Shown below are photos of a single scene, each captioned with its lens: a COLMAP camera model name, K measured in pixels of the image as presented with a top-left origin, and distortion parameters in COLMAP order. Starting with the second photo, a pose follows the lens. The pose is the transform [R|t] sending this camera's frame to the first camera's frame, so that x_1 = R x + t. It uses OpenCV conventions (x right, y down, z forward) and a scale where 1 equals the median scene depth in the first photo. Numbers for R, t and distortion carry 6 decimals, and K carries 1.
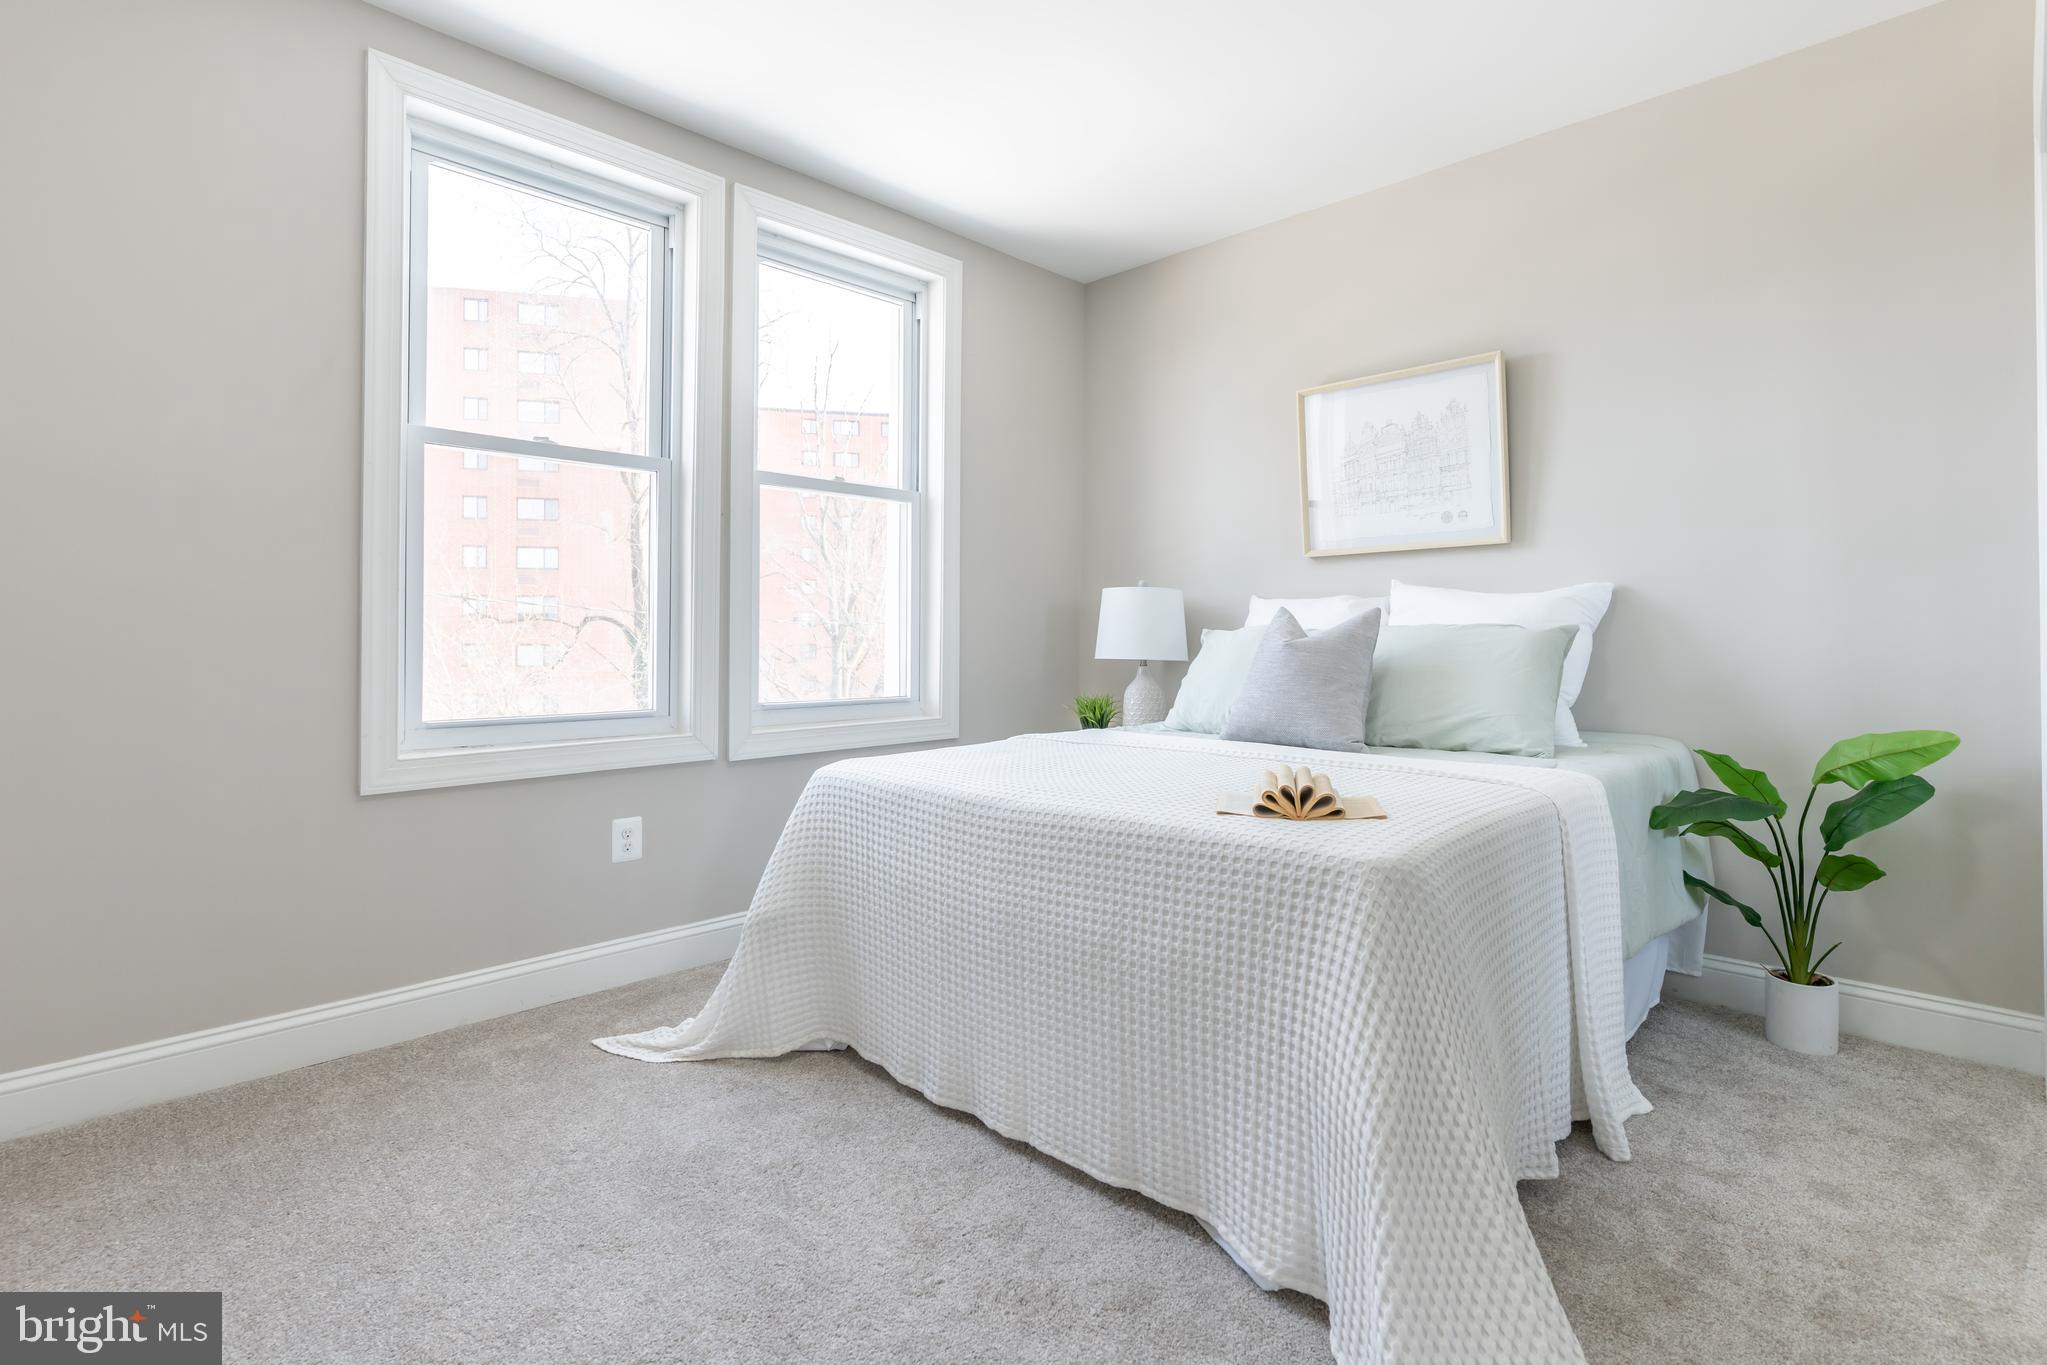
lens RADIAL K [[1043.4, 0, 1080.6], [0, 1043.4, 625.7], [0, 0, 1]] dist [0.000107, -0.000141]
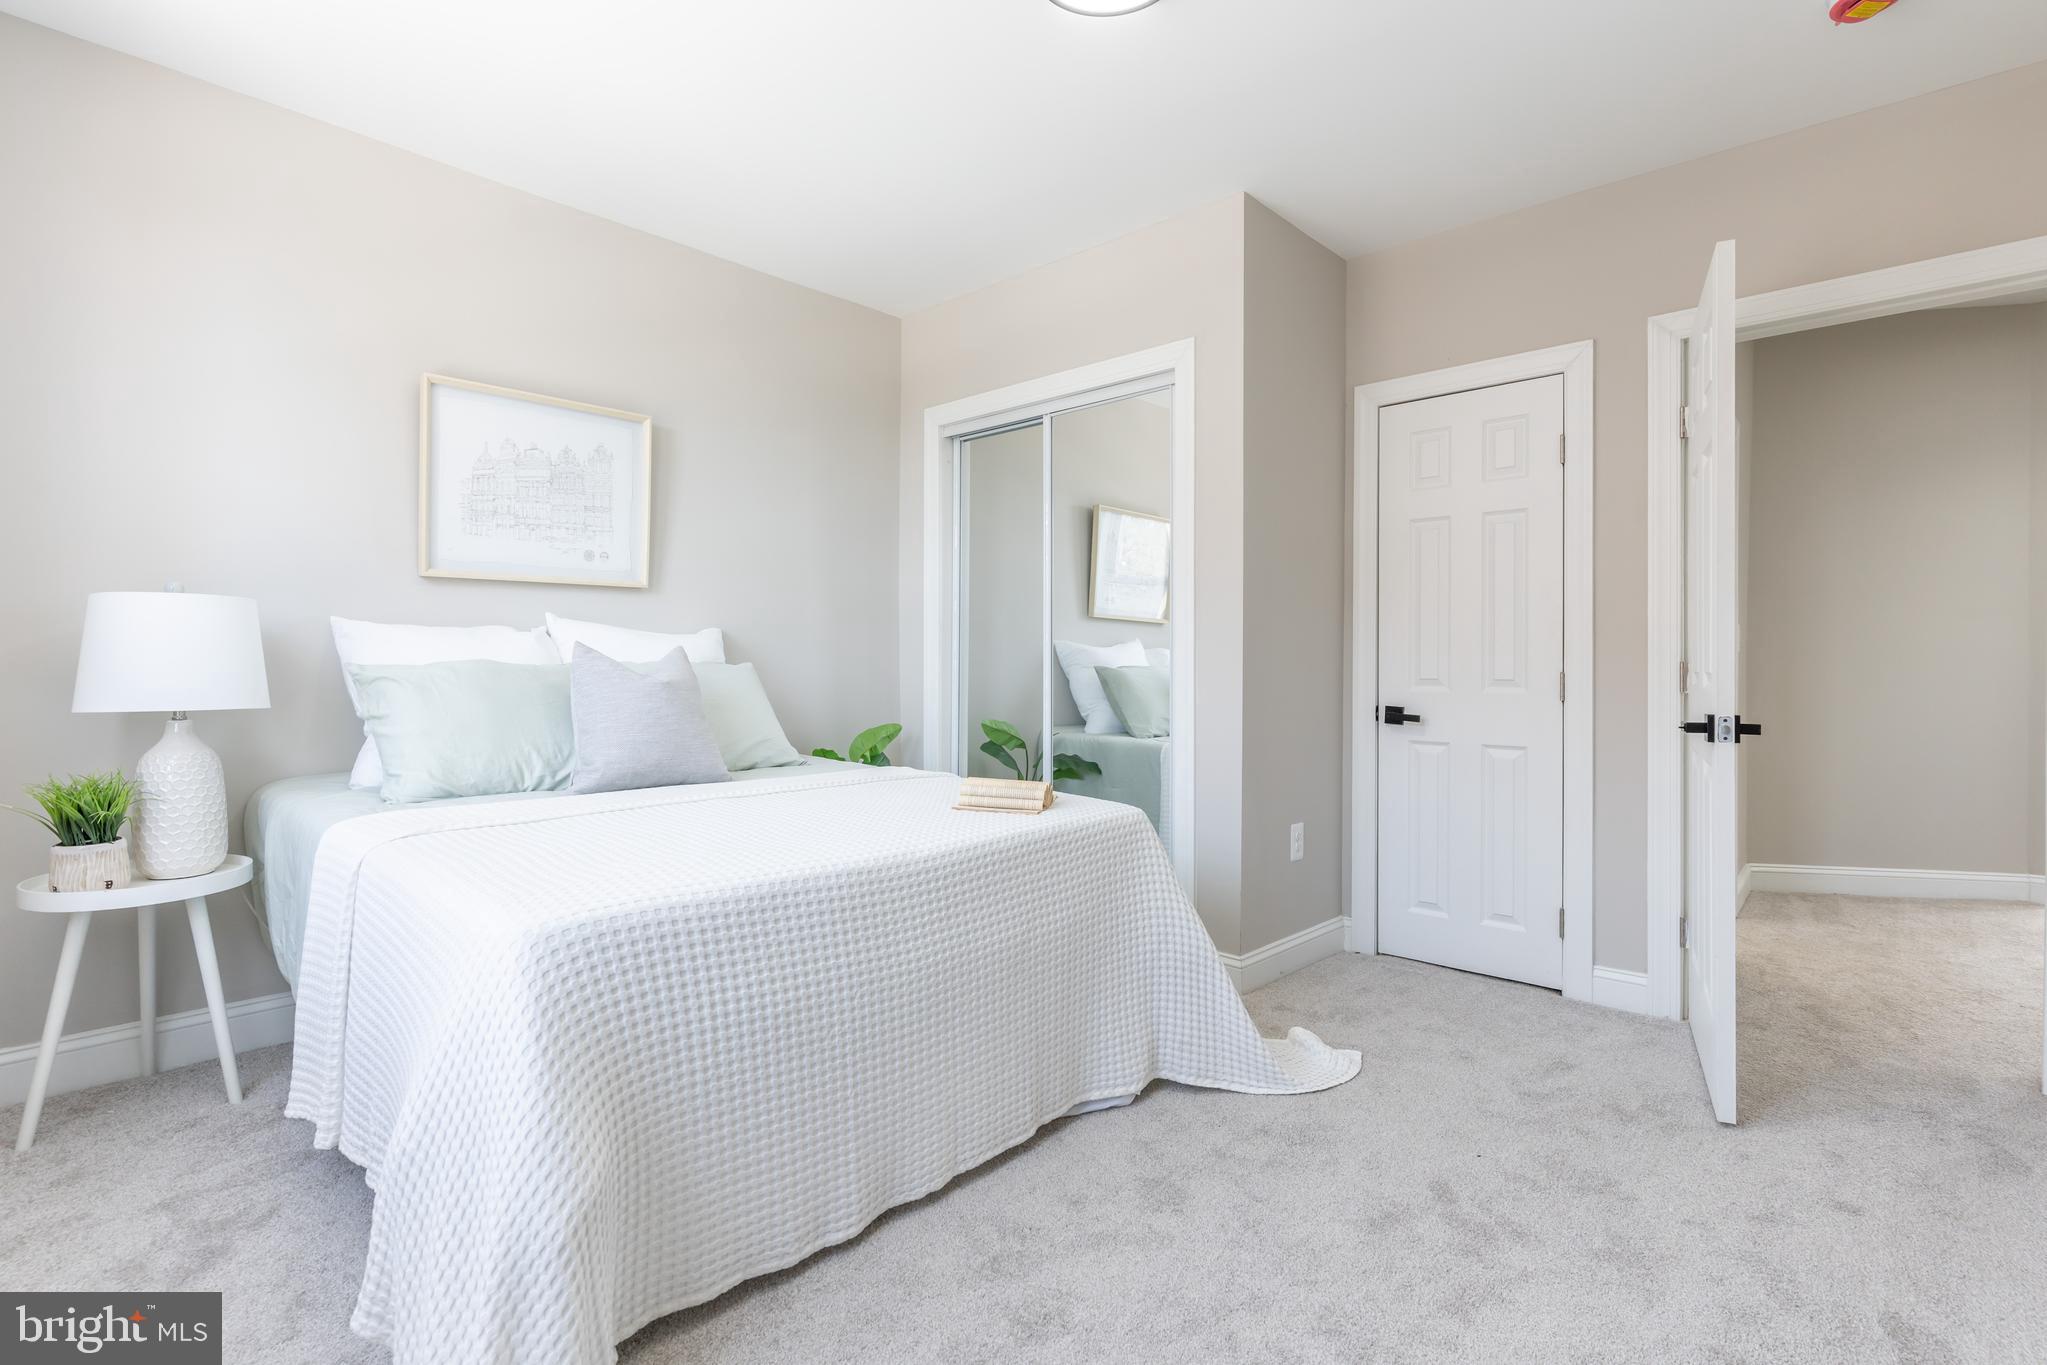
lens RADIAL K [[979.3, 0, 1023.5], [0, 979.3, 646.6], [0, 0, 1]] dist [-0.000985, 0.000442]
pose [[-0.028893, 0.020863, 0.999365, -0.655612], [-0.011250, 0.999712, -0.021196, 0.001644], [-0.999519, -0.011855, -0.028650, 0.627084]]
